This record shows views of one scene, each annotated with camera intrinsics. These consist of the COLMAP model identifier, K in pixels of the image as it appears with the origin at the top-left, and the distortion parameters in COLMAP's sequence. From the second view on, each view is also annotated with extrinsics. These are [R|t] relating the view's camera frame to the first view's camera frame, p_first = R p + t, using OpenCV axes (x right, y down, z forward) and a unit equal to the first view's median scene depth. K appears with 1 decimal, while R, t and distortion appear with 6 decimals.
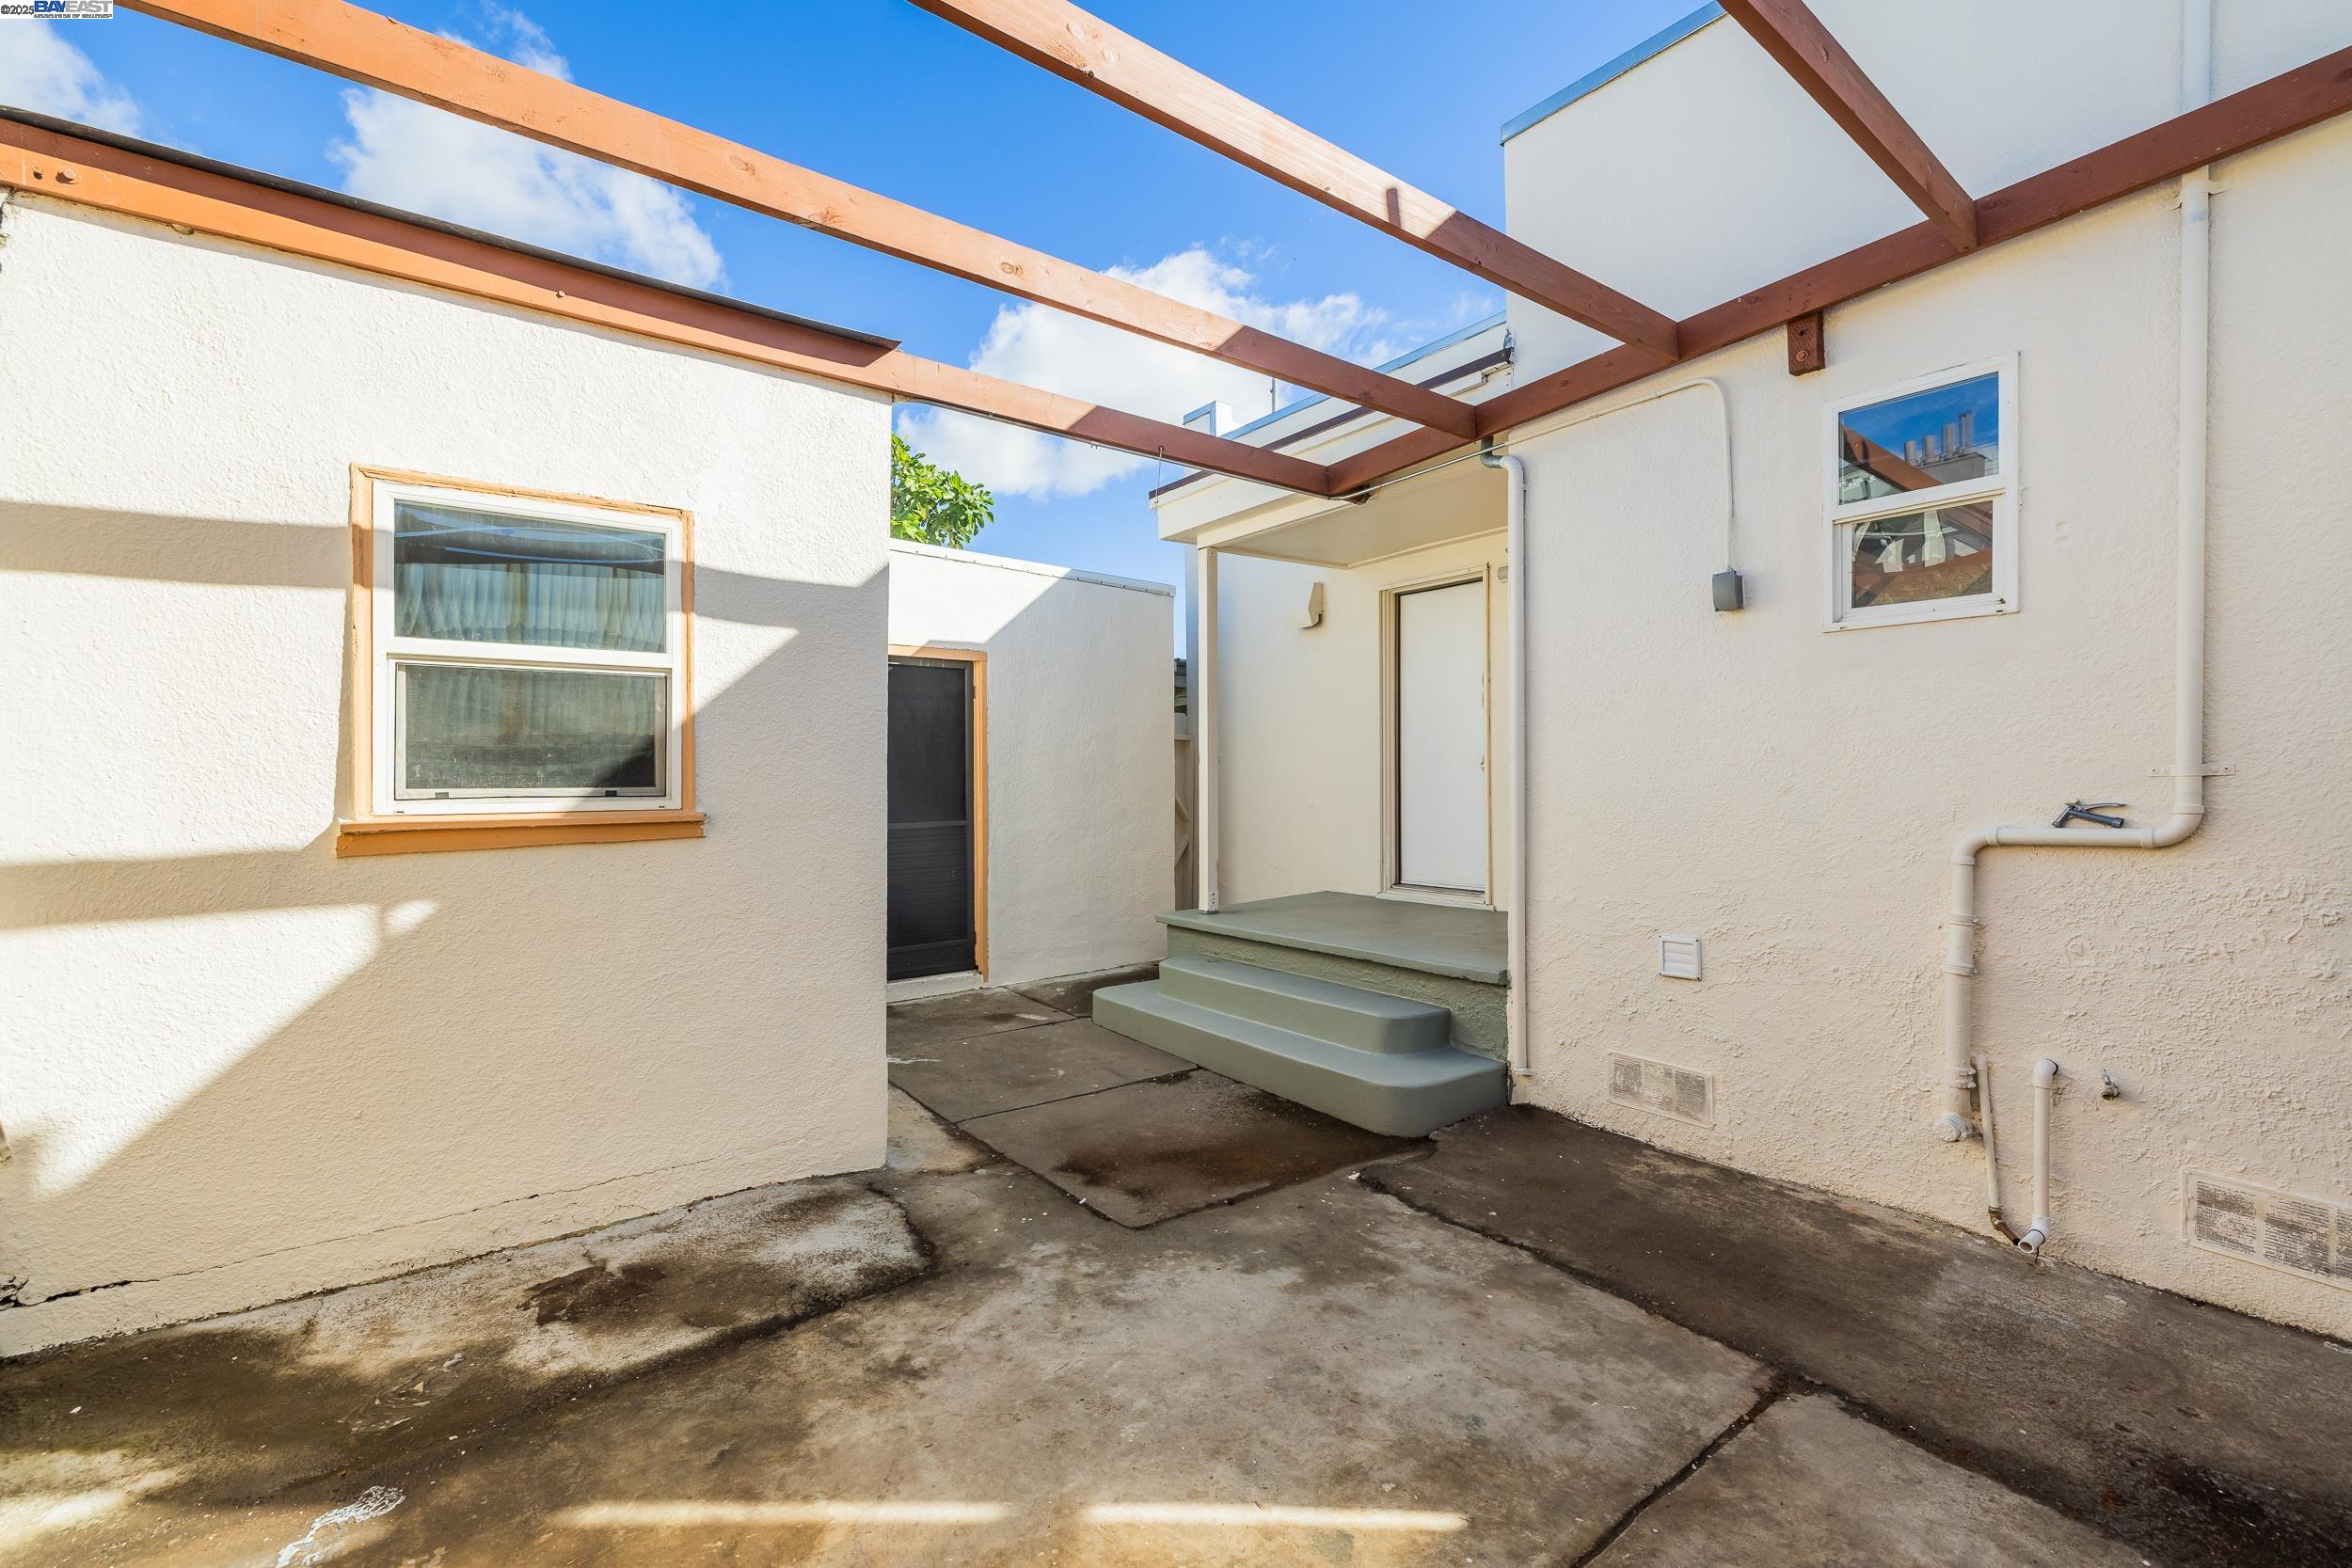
lens RADIAL K [[1003.4, 0, 1115.0], [0, 1003.4, 786.7], [0, 0, 1]] dist [0.001046, 0.000141]
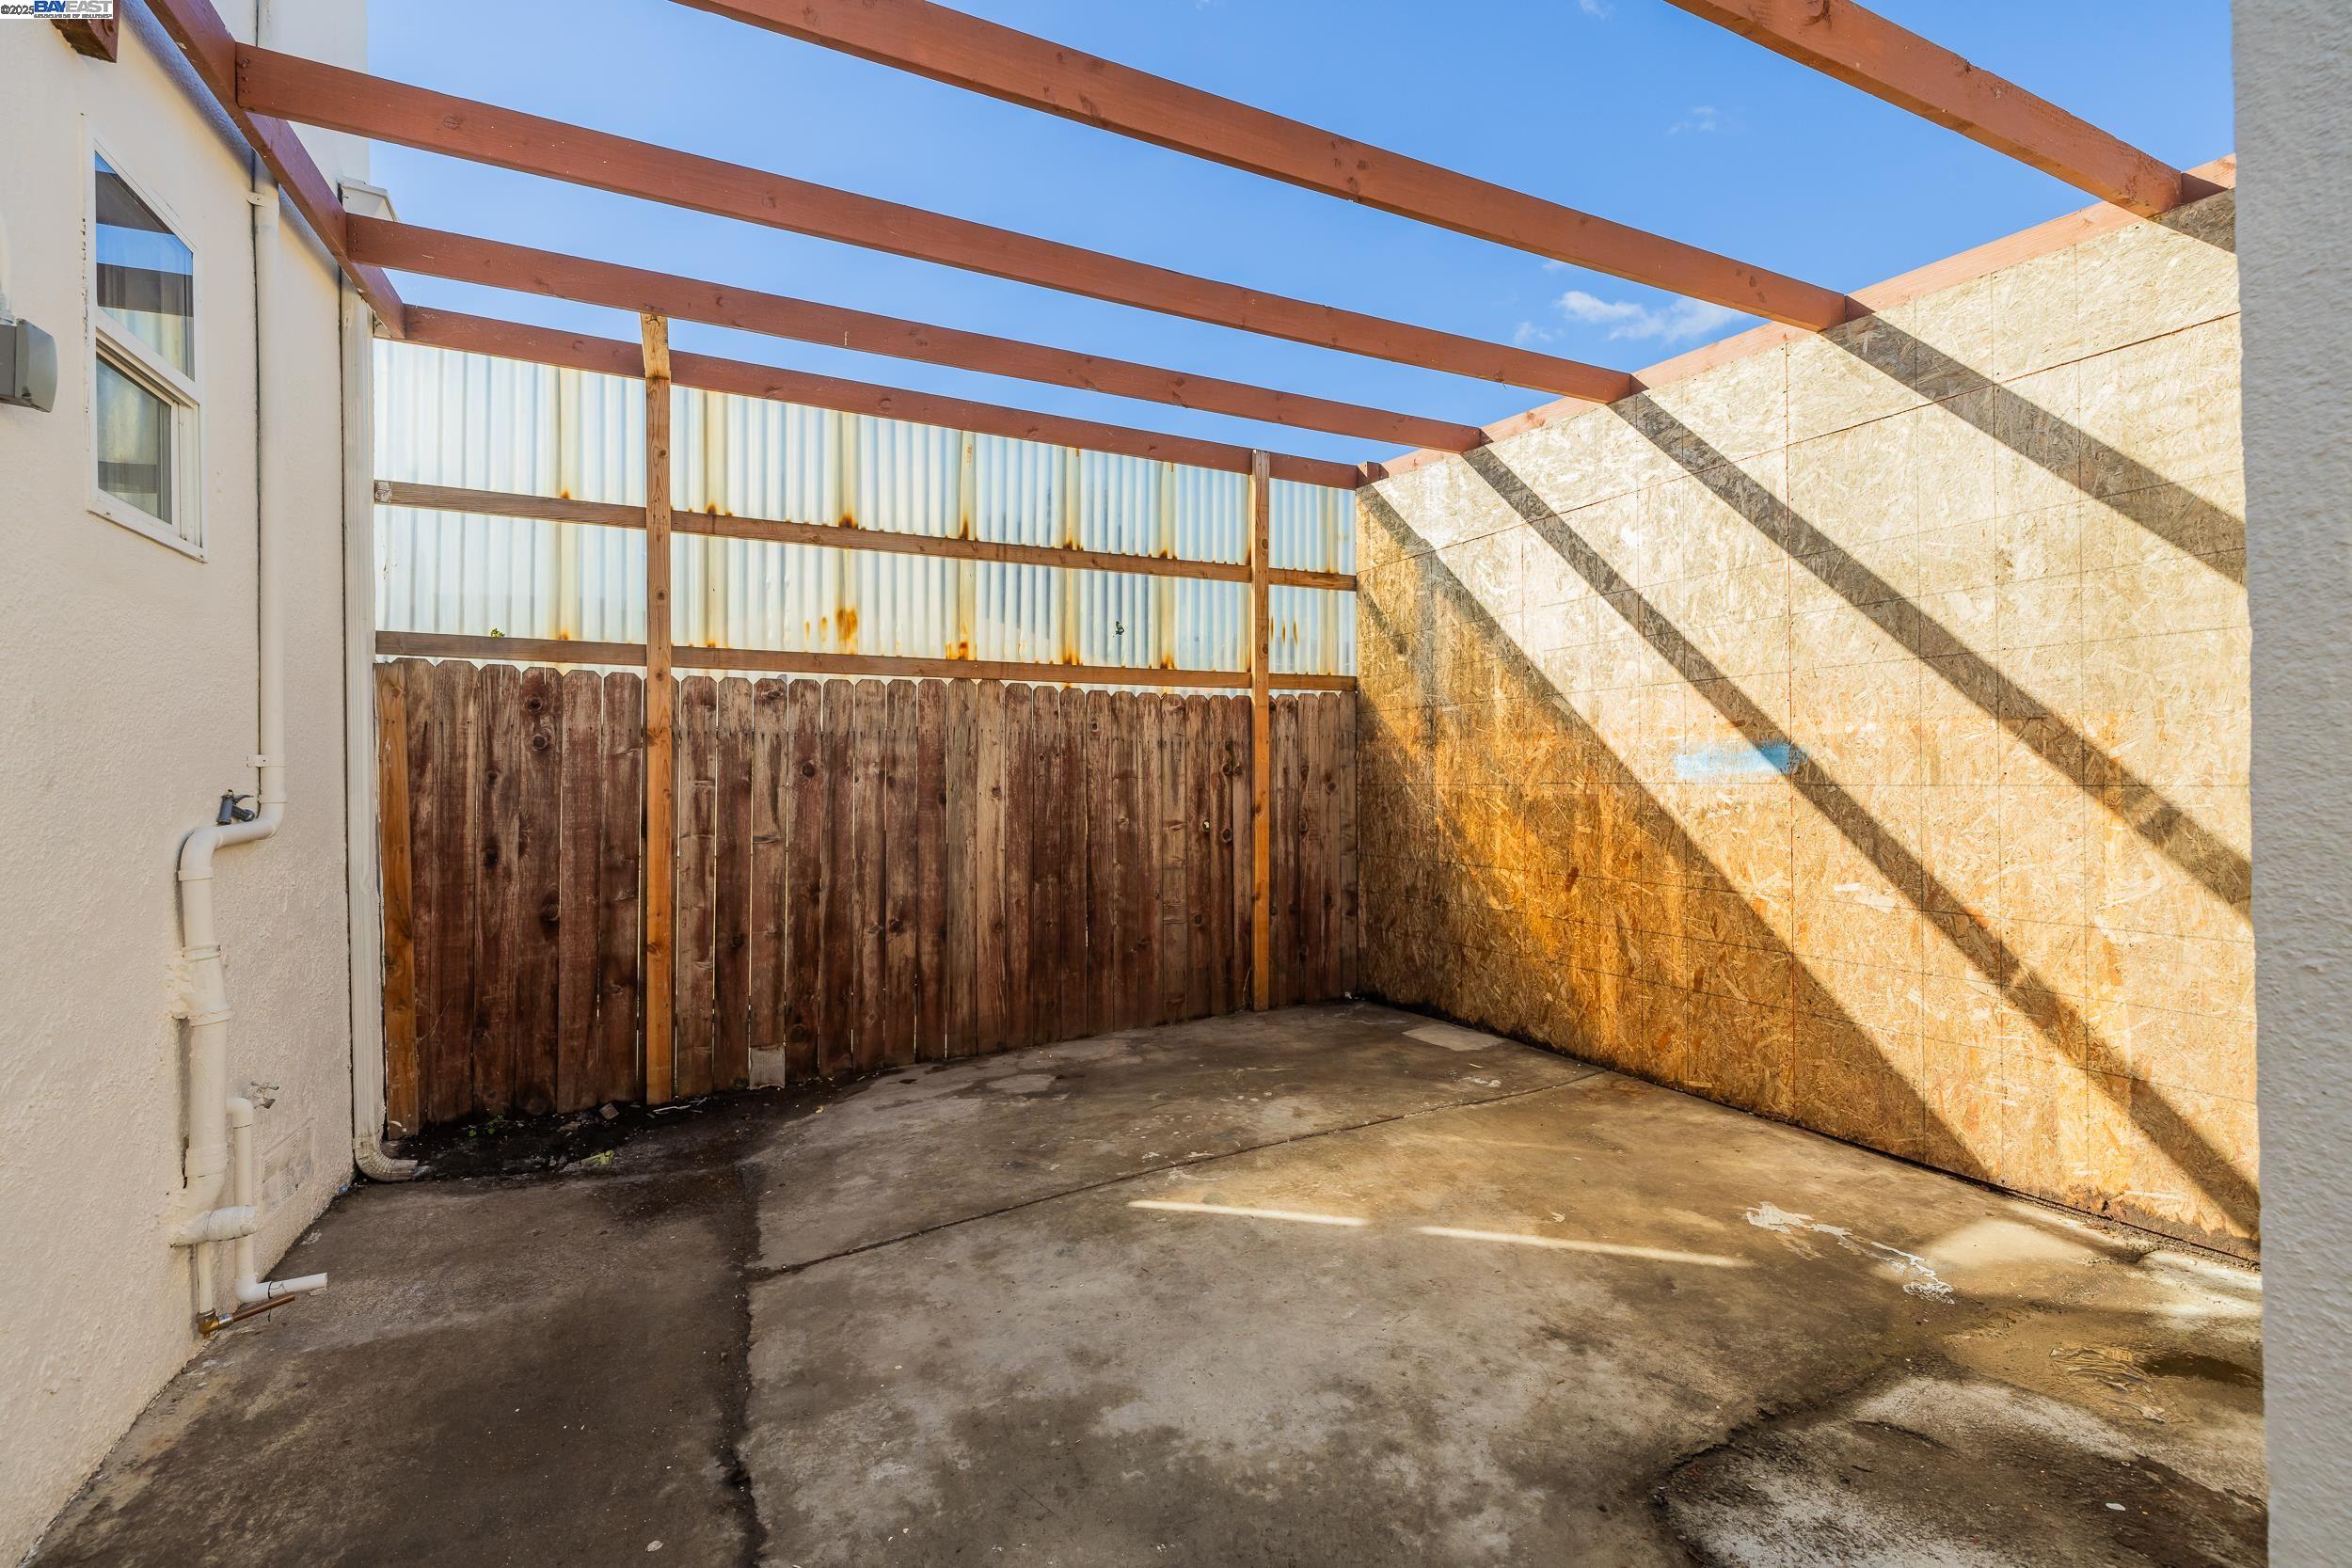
lens RADIAL K [[975.2, 0, 1165.3], [0, 975.2, 765.3], [0, 0, 1]] dist [0.001669, -0.000010]
pose [[-0.987230, 0.018528, 0.158220, 0.014536], [0.017913, 0.999825, -0.005313, 0.013435], [-0.158291, -0.002411, -0.987390, 1.569226]]
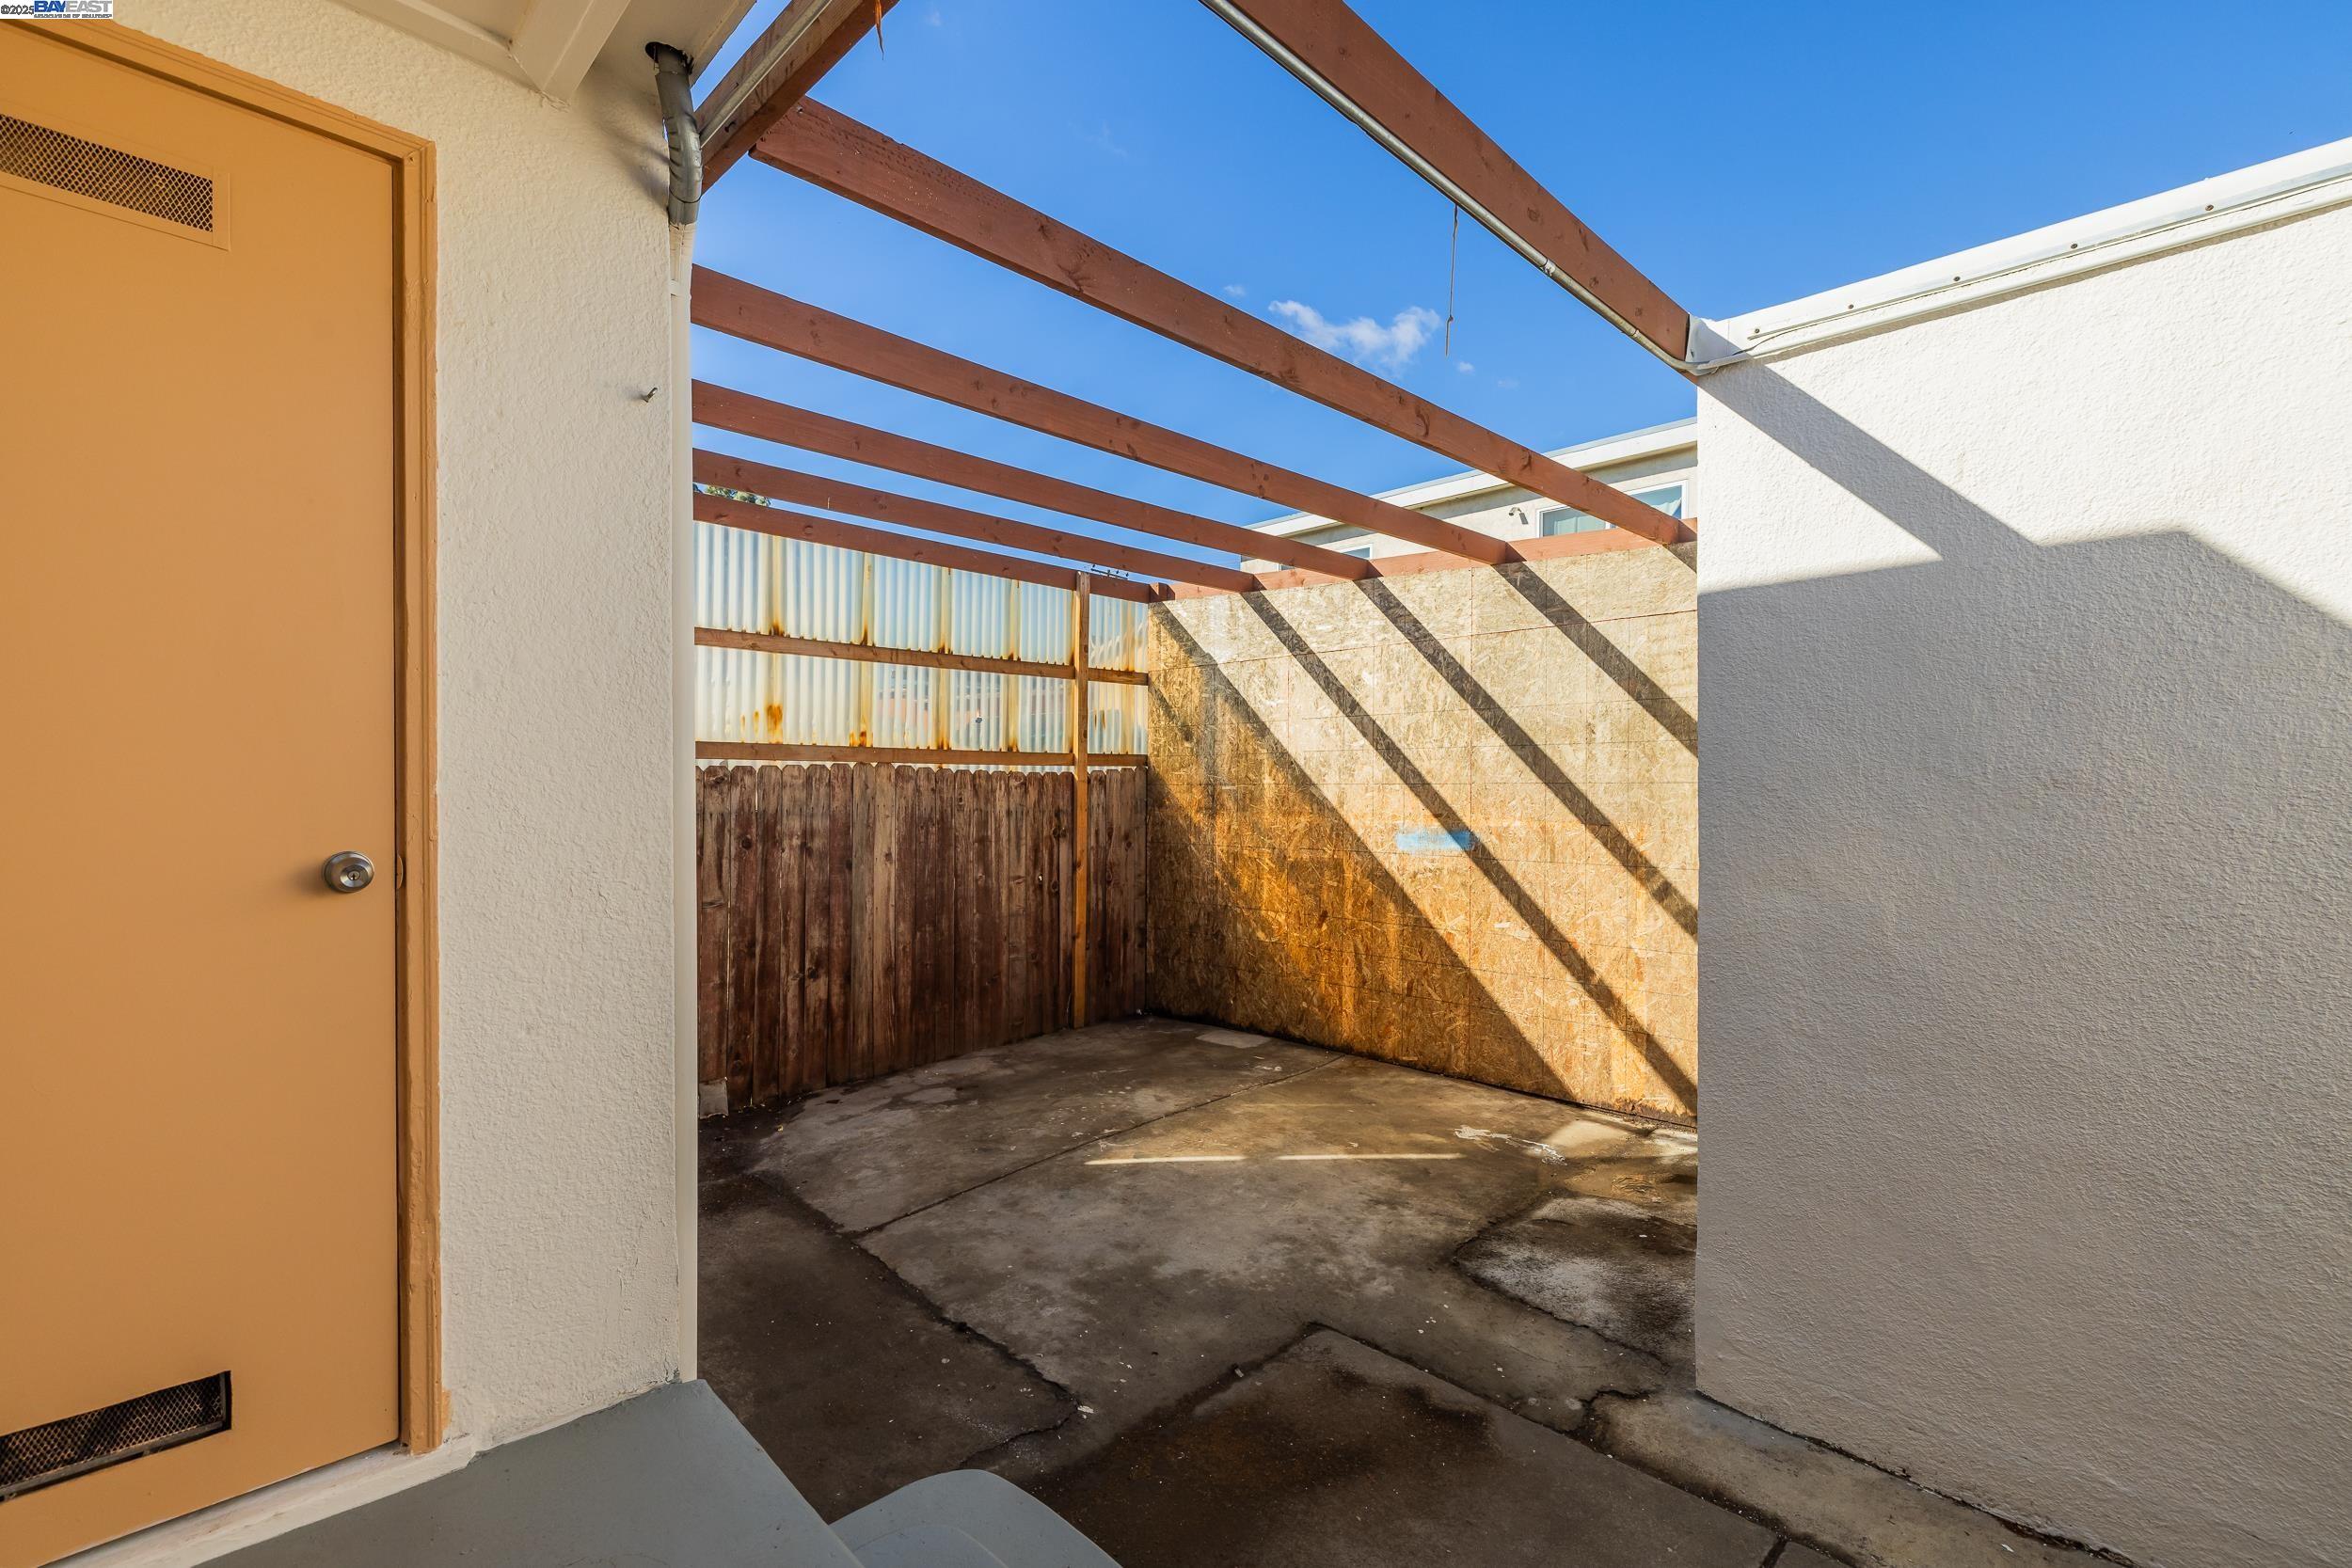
lens RADIAL K [[1003.4, 0, 1115.0], [0, 1003.4, 786.7], [0, 0, 1]] dist [0.001046, 0.000141]
pose [[-0.989468, 0.003078, -0.144720, 0.376562], [0.002344, 0.999983, 0.005247, -0.100322], [0.144734, 0.004853, -0.989459, 2.030251]]
